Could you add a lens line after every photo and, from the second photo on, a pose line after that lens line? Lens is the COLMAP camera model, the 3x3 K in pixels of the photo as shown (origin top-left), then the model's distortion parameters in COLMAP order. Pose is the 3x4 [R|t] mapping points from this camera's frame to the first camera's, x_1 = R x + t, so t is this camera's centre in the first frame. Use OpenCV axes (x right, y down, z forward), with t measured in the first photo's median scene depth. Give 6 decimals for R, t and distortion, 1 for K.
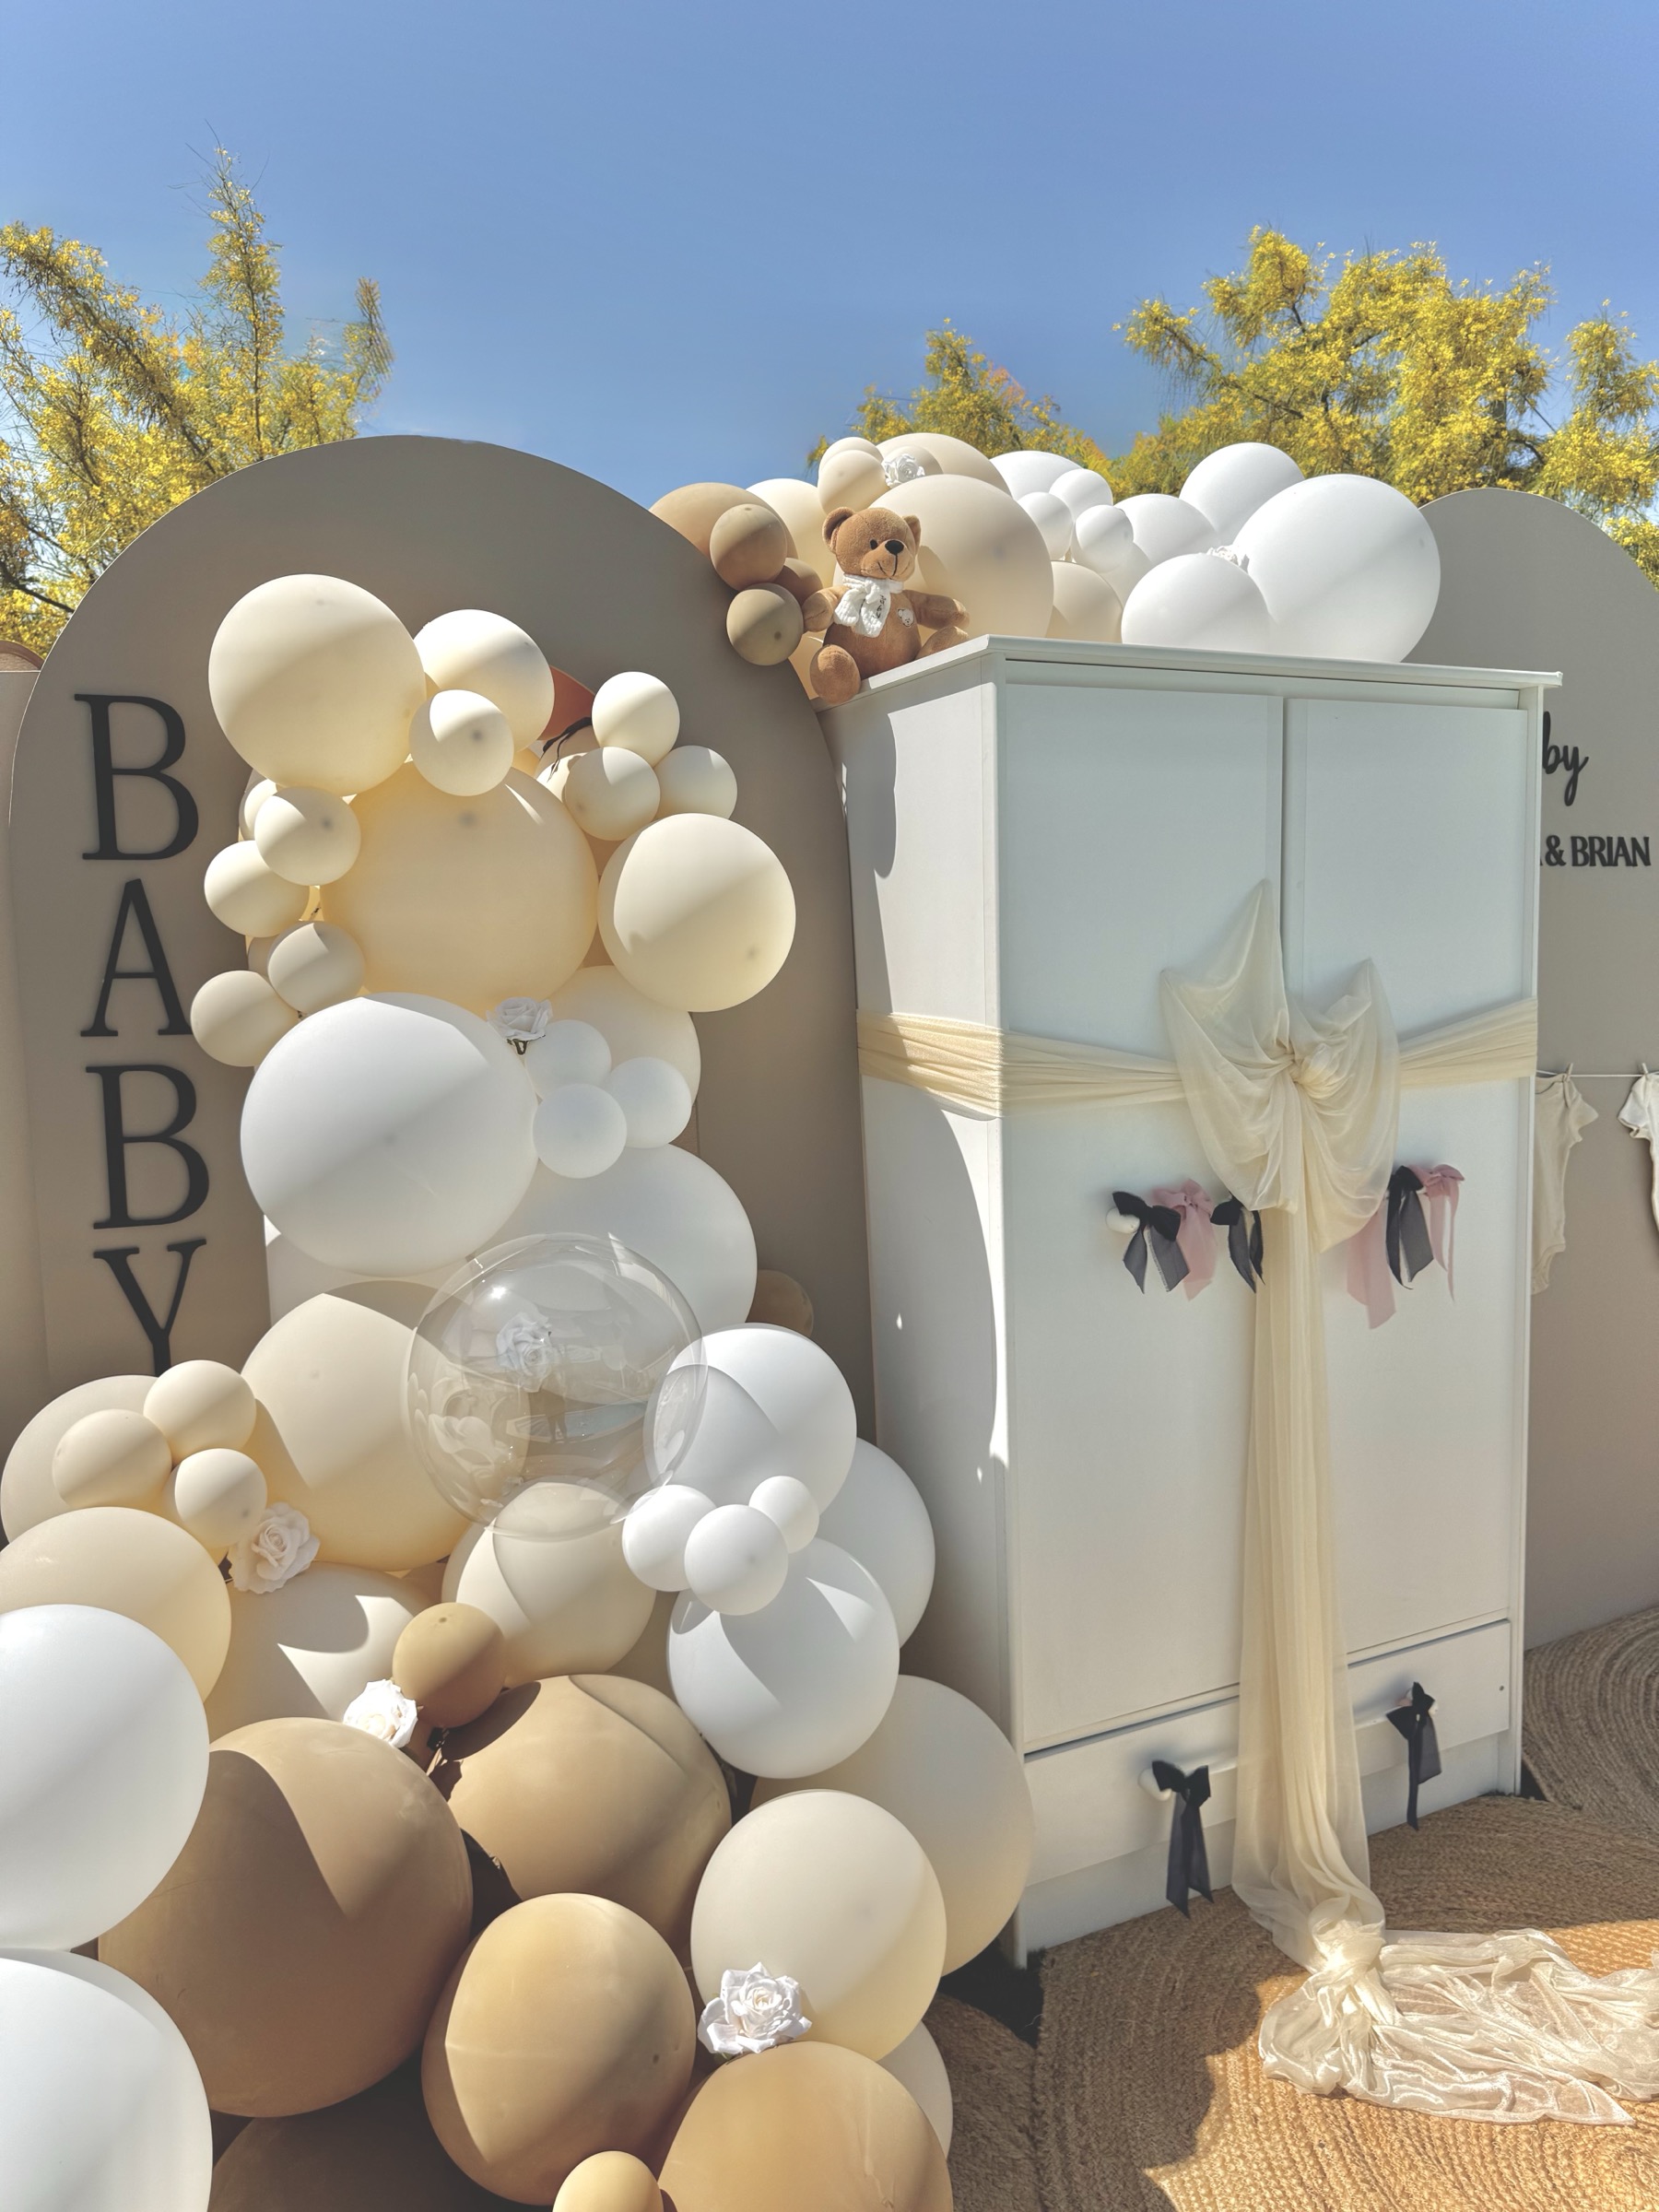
lens RADIAL K [[1555.4, 0, 815.1], [0, 1555.4, 1104.2], [0, 0, 1]] dist [0.004274, -0.012003]
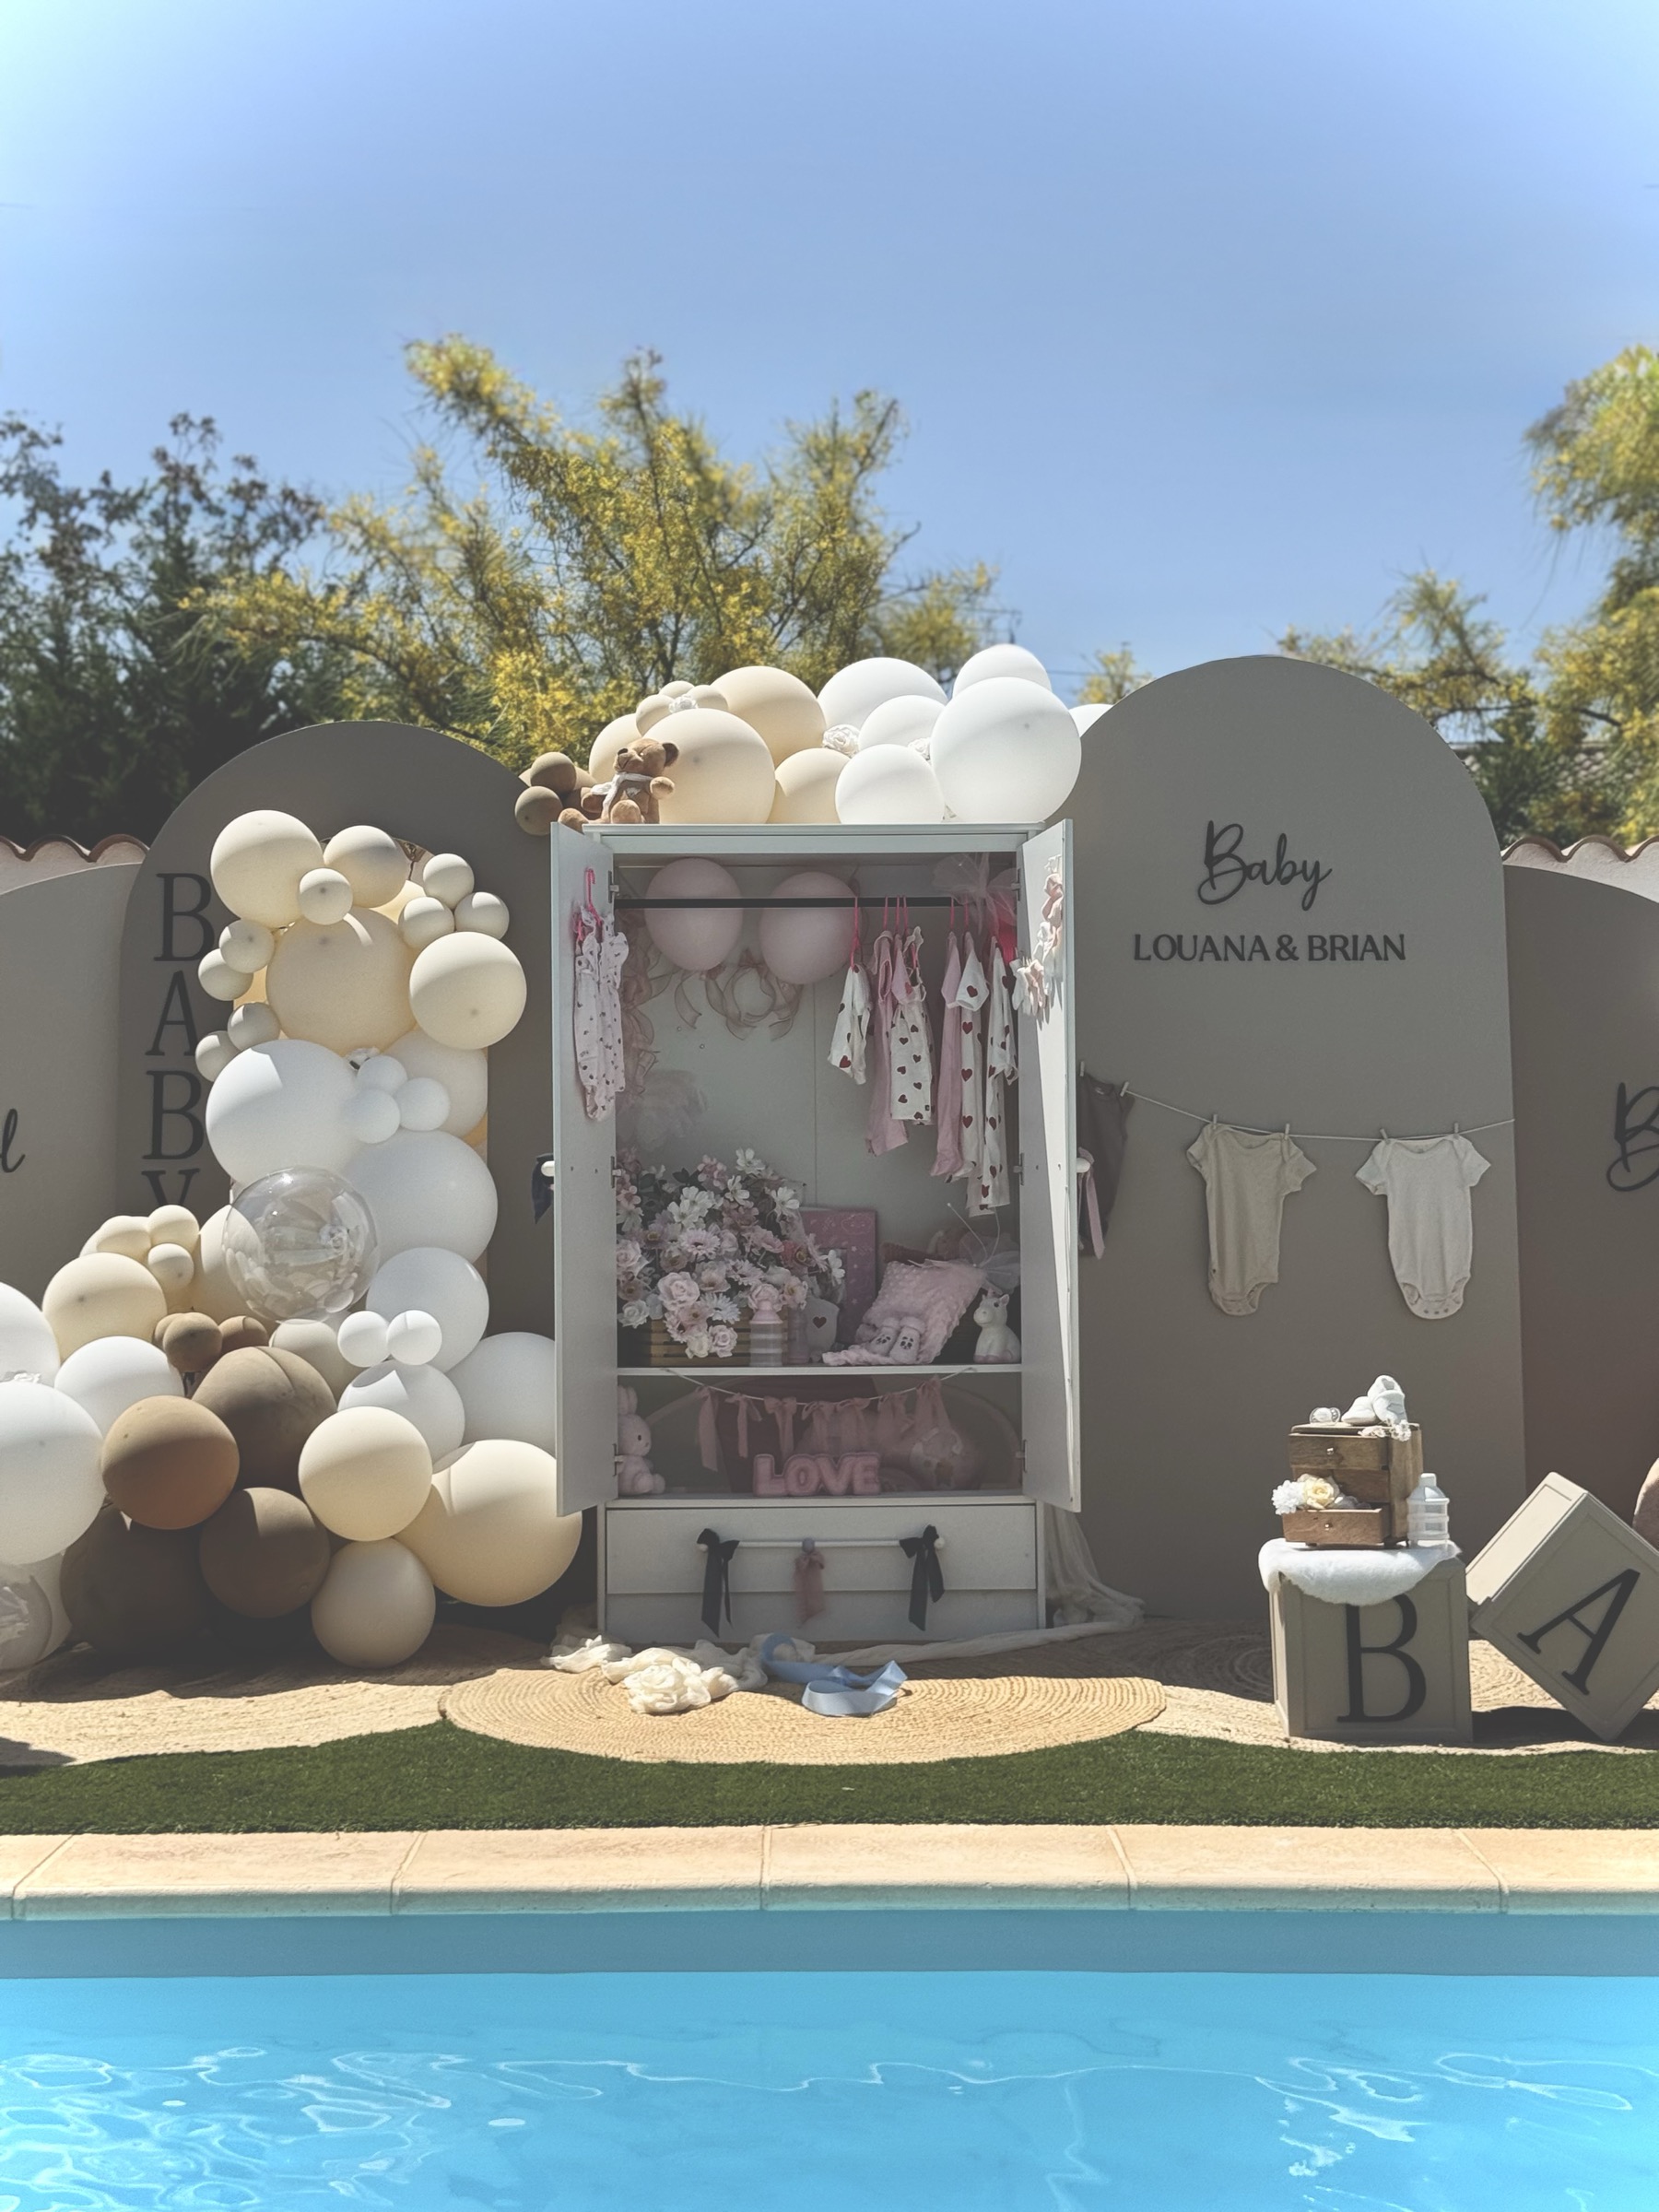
lens RADIAL K [[3050.0, 0, 844.2], [0, 3050.0, 1116.5], [0, 0, 1]] dist [0.074170, 0.000000]
pose [[0.908246, -0.001067, -0.418435, 1.771434], [-0.059080, 0.989652, -0.130762, 0.447232], [0.414245, 0.143485, 0.898784, -1.881725]]
